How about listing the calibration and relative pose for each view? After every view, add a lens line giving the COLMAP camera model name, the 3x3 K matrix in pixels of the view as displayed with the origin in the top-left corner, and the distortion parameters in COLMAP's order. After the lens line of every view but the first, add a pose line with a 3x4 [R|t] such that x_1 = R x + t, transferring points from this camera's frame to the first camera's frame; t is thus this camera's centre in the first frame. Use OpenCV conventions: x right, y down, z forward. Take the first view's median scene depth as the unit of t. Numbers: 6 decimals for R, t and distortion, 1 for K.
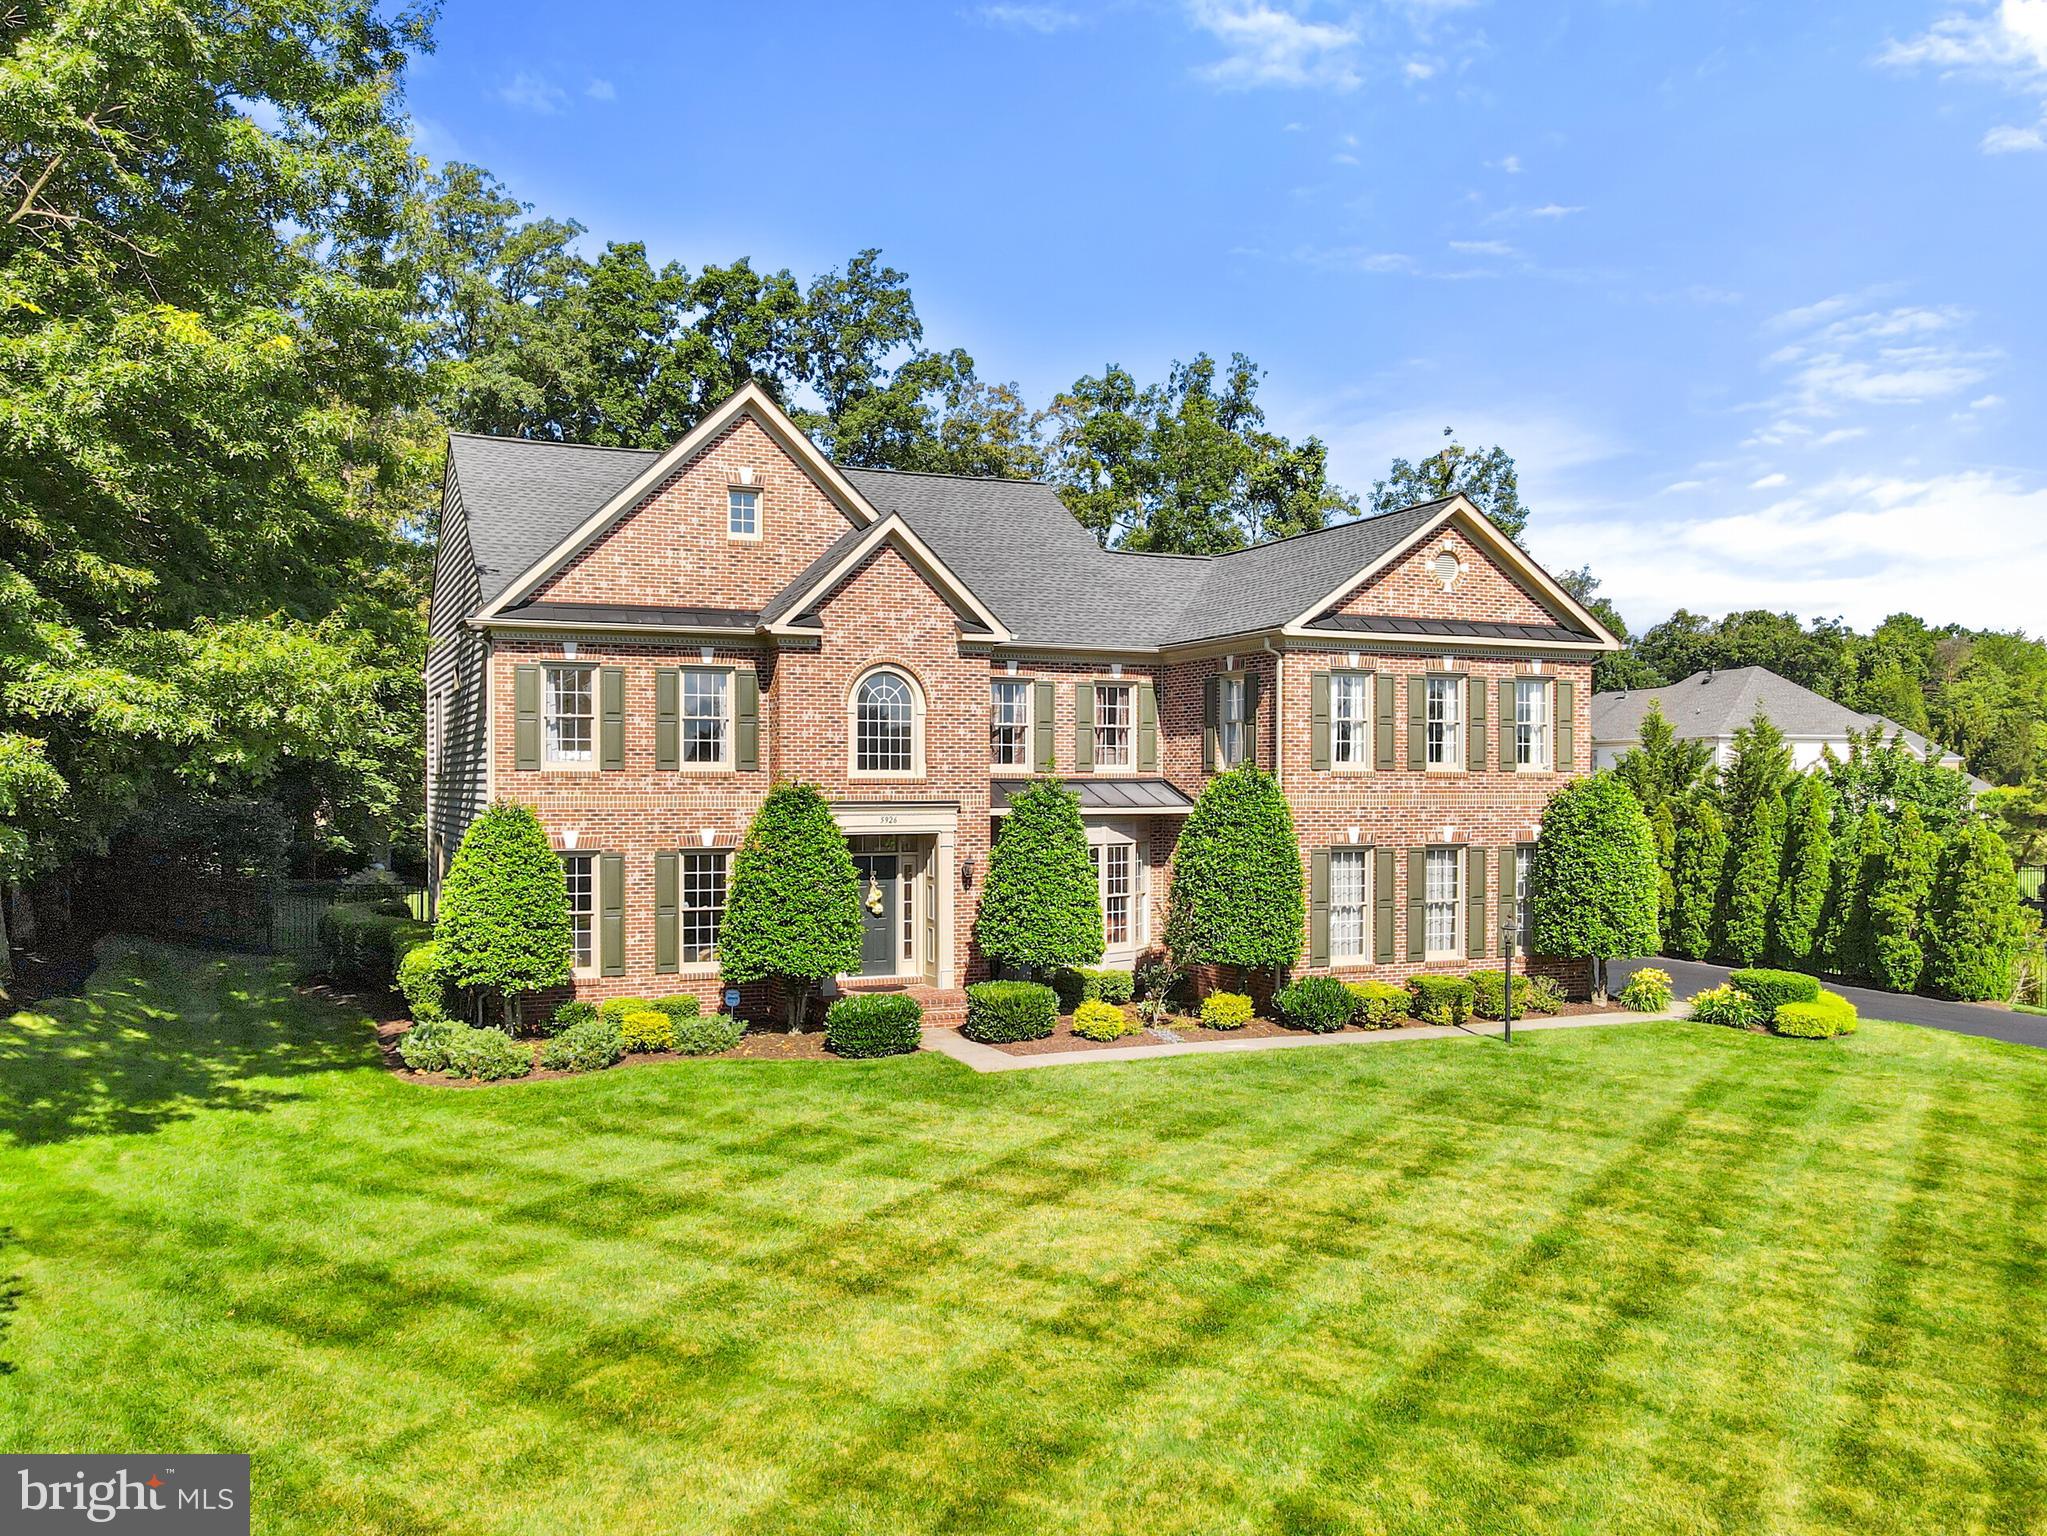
lens RADIAL K [[1610.3, 0, 1020.9], [0, 1610.3, 820.4], [0, 0, 1]] dist [-0.008810, 0.003931]
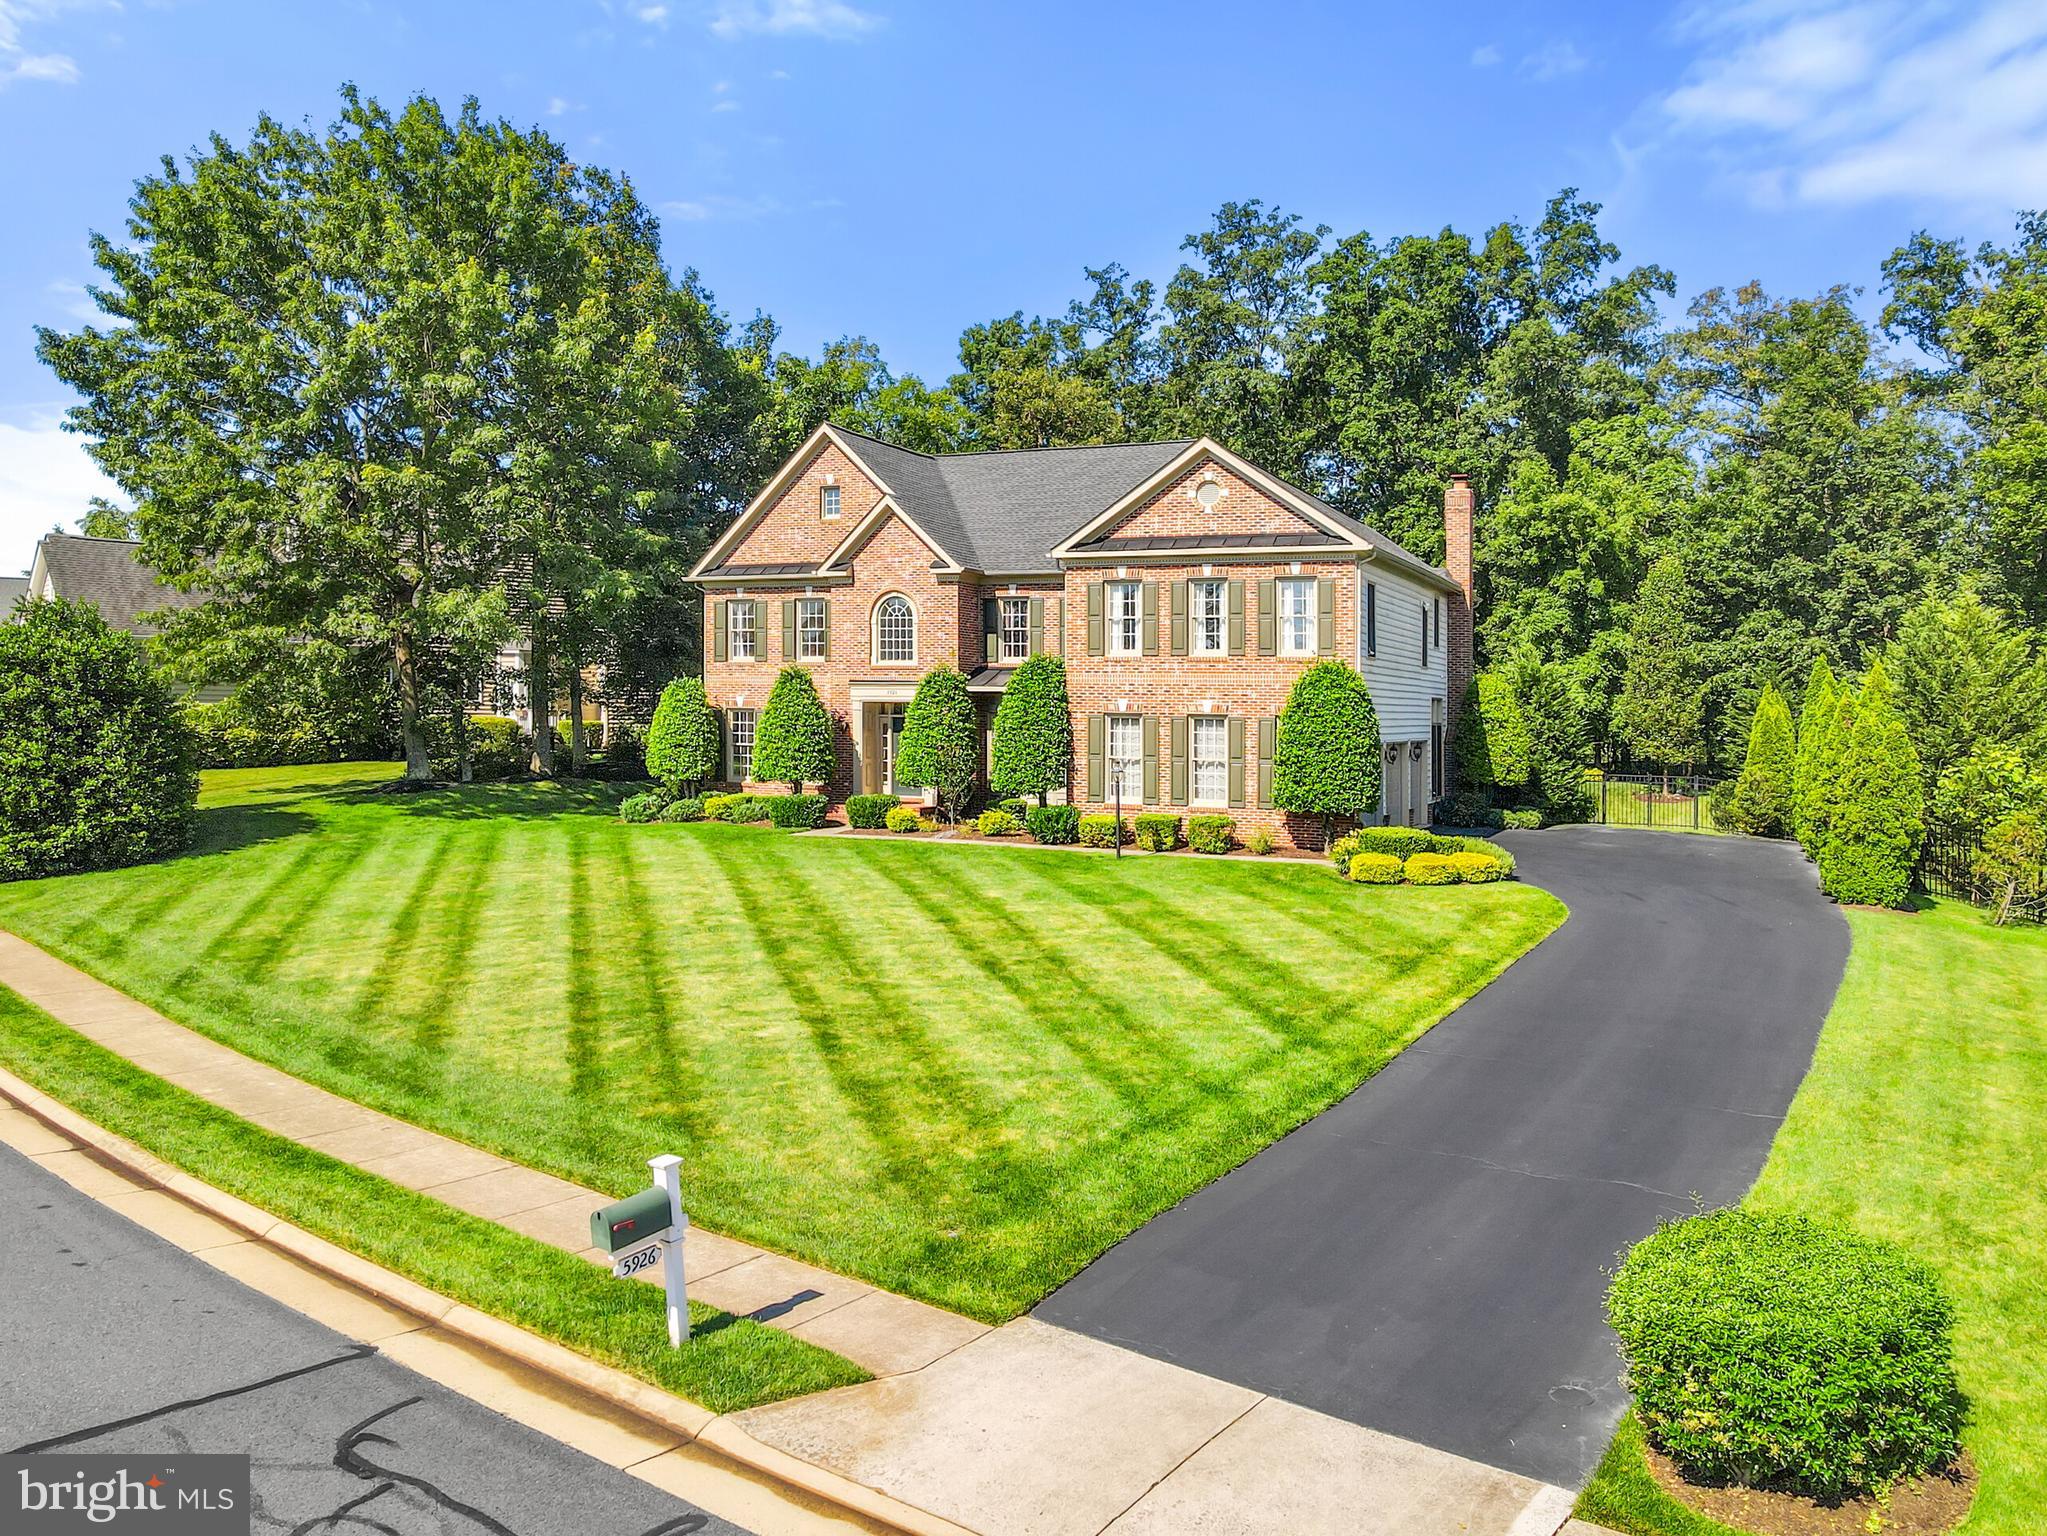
lens RADIAL K [[1588.8, 0, 1107.9], [0, 1588.8, 717.2], [0, 0, 1]] dist [0.009400, 0.006599]
pose [[0.703830, 0.011458, -0.710276, 1.118817], [-0.026000, 0.999615, -0.009638, 0.031771], [0.709893, 0.025250, 0.703857, 0.077232]]
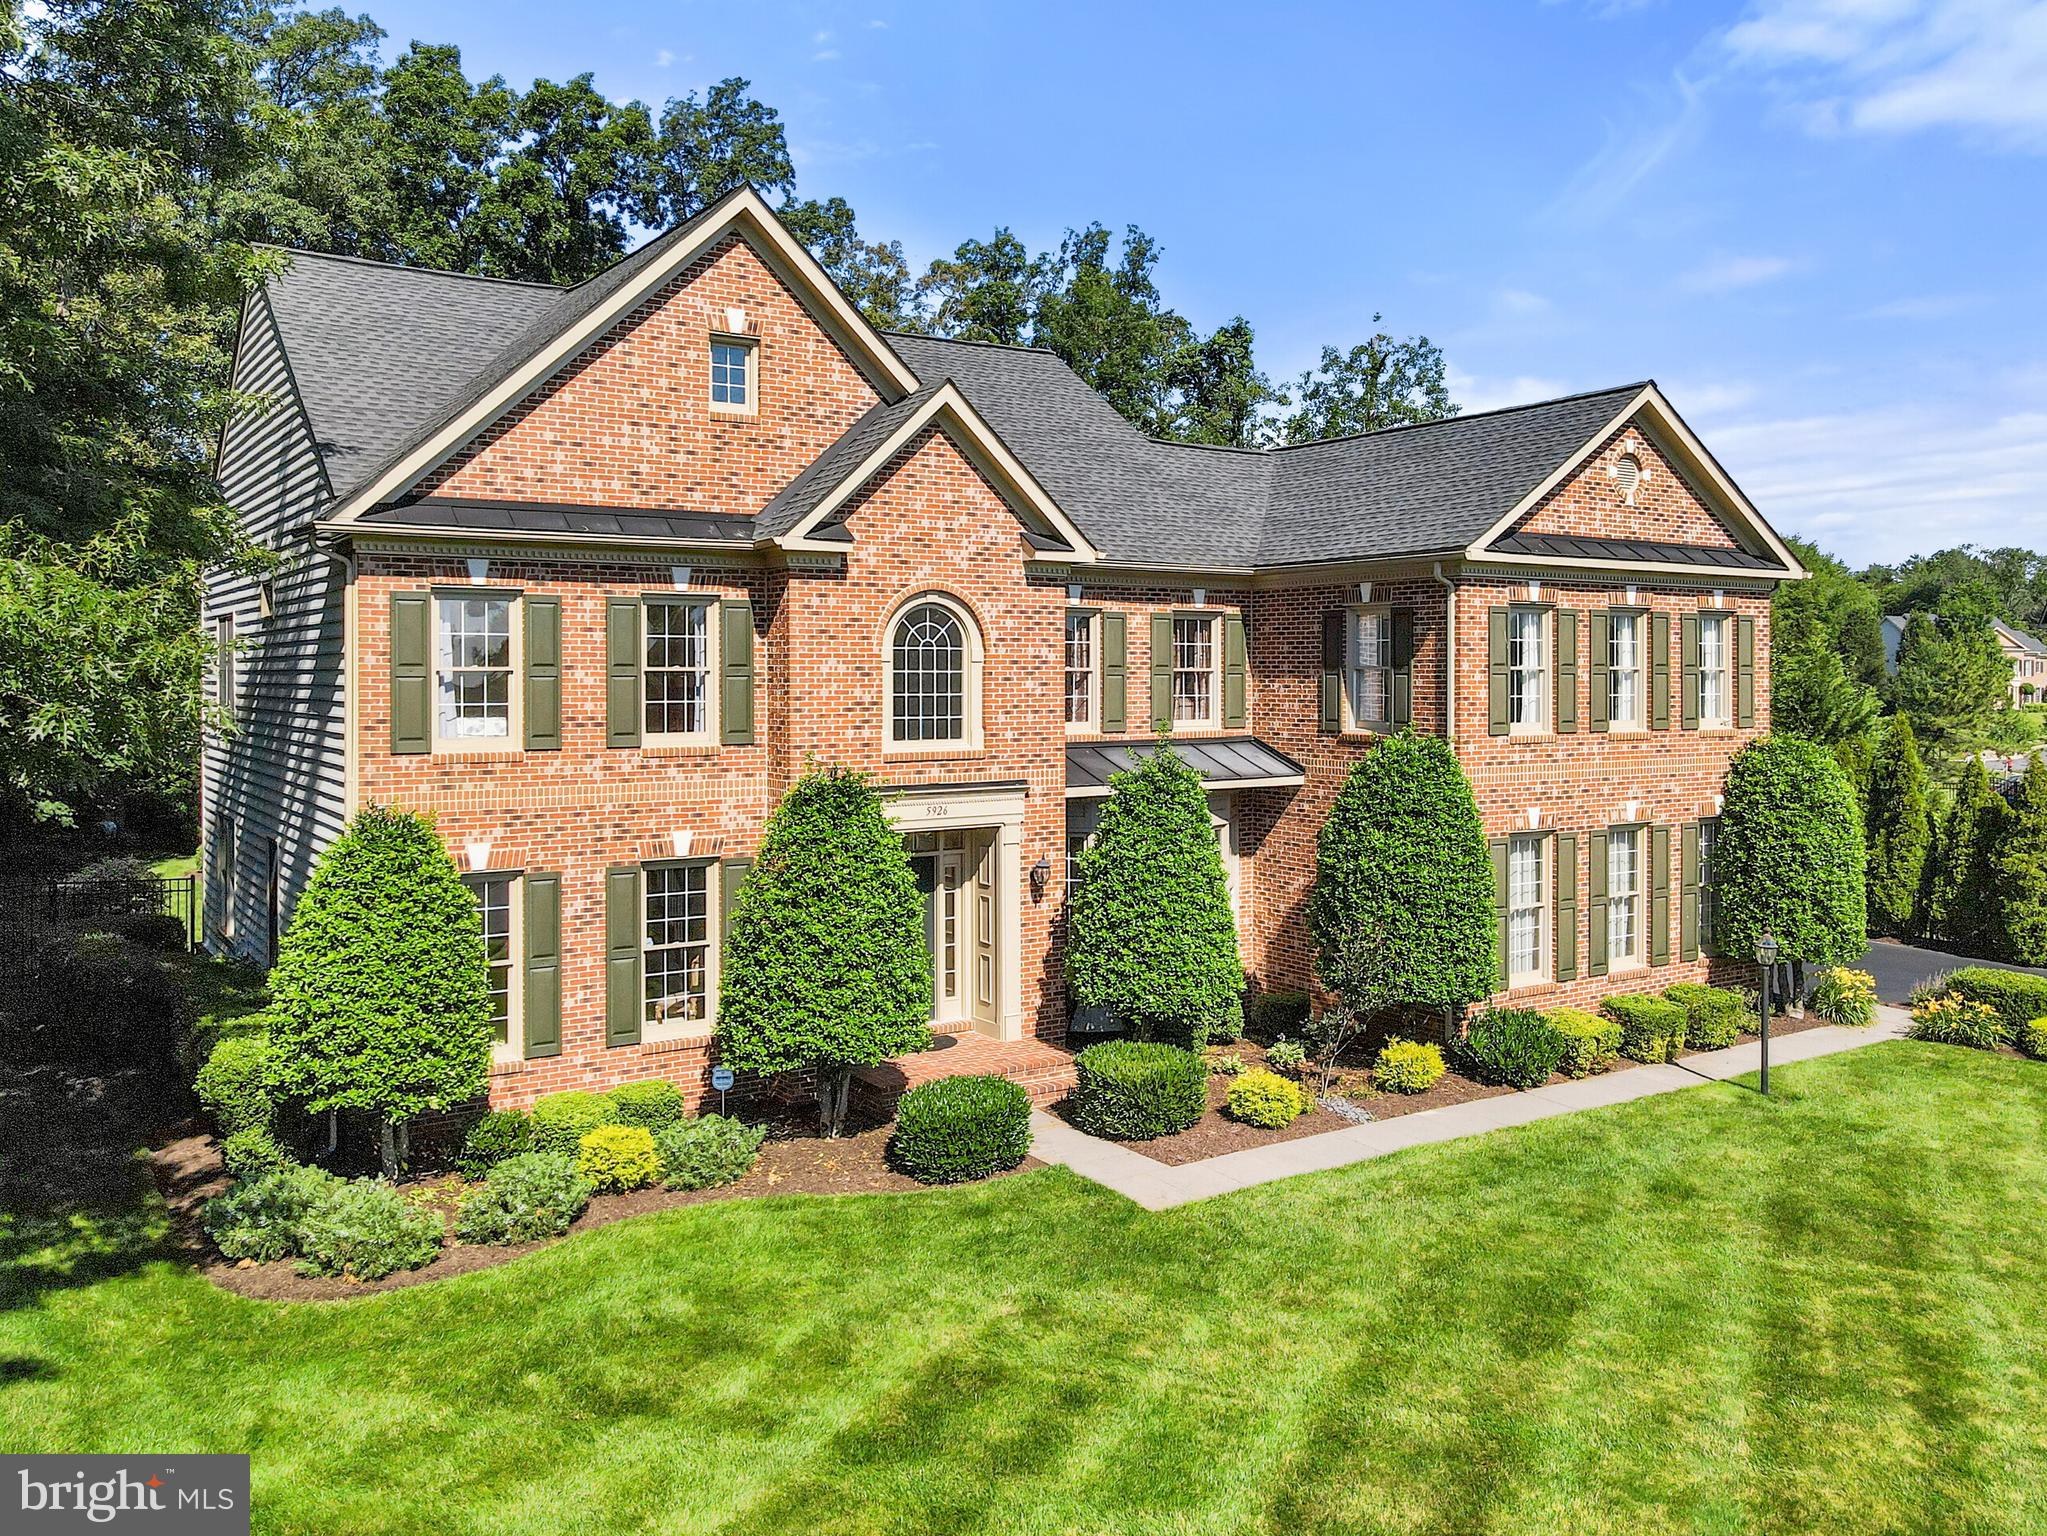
lens RADIAL K [[1627.2, 0, 1119.7], [0, 1627.2, 698.3], [0, 0, 1]] dist [-0.005317, 0.044345]
pose [[0.981897, -0.003068, 0.189393, -0.136306], [0.004241, 0.999974, -0.005787, -0.044668], [-0.189370, 0.006486, 0.981884, 0.269014]]
